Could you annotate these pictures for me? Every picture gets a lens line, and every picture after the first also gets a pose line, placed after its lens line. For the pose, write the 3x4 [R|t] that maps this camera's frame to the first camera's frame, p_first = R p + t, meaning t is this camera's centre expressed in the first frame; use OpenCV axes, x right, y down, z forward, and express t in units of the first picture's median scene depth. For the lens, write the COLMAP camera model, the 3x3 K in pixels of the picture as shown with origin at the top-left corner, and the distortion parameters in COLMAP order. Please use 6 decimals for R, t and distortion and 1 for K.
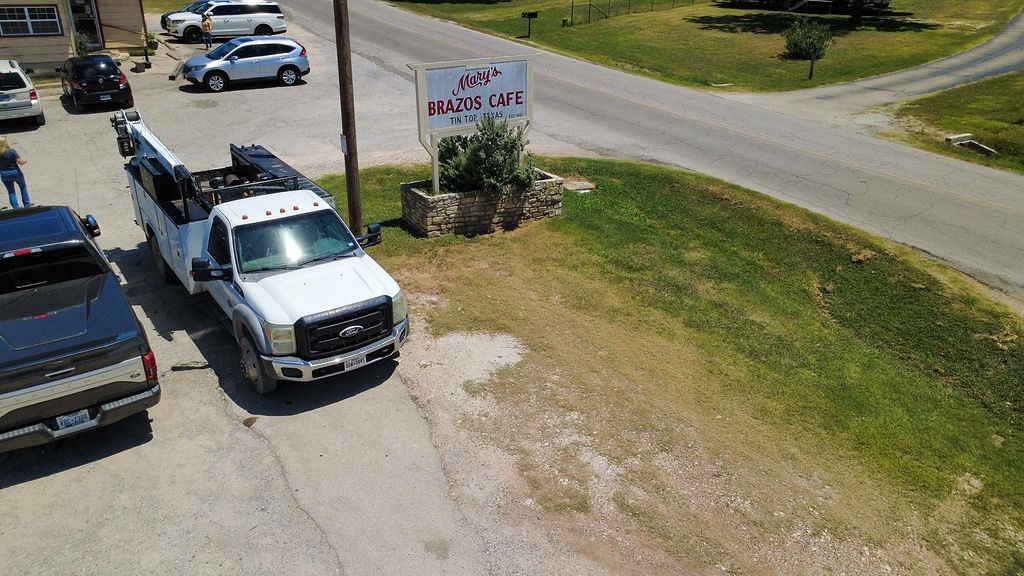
lens RADIAL K [[744.1, 0, 513.4], [0, 744.1, 276.6], [0, 0, 1]] dist [0.003899, 0.003357]
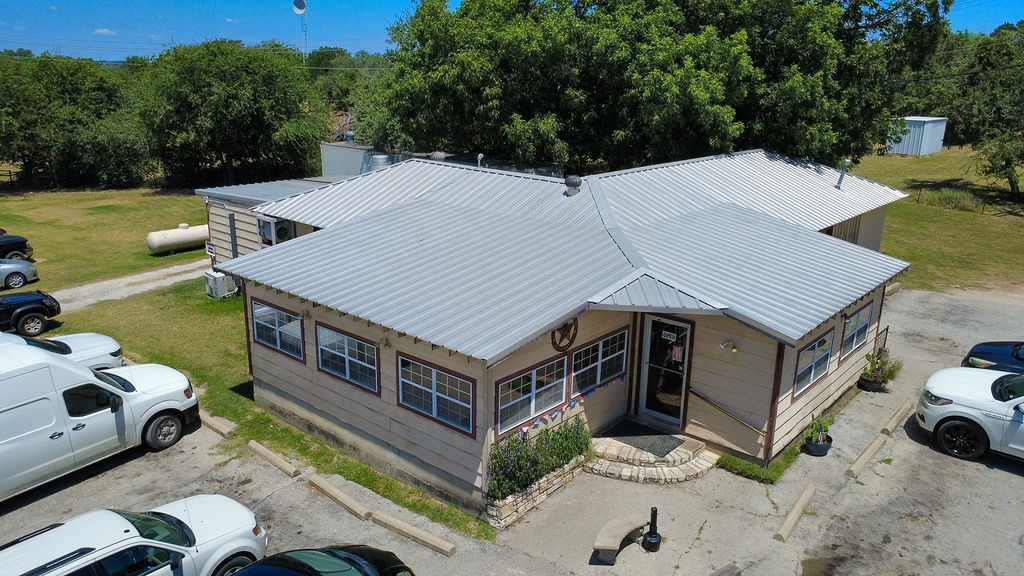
lens RADIAL K [[744.5, 0, 510.3], [0, 744.5, 289.9], [0, 0, 1]] dist [0.004161, -0.002027]
pose [[0.274355, 0.260453, -0.925685, -0.189631], [-0.388398, 0.910625, 0.141102, -0.472232], [0.879703, 0.320822, 0.350994, 0.813032]]
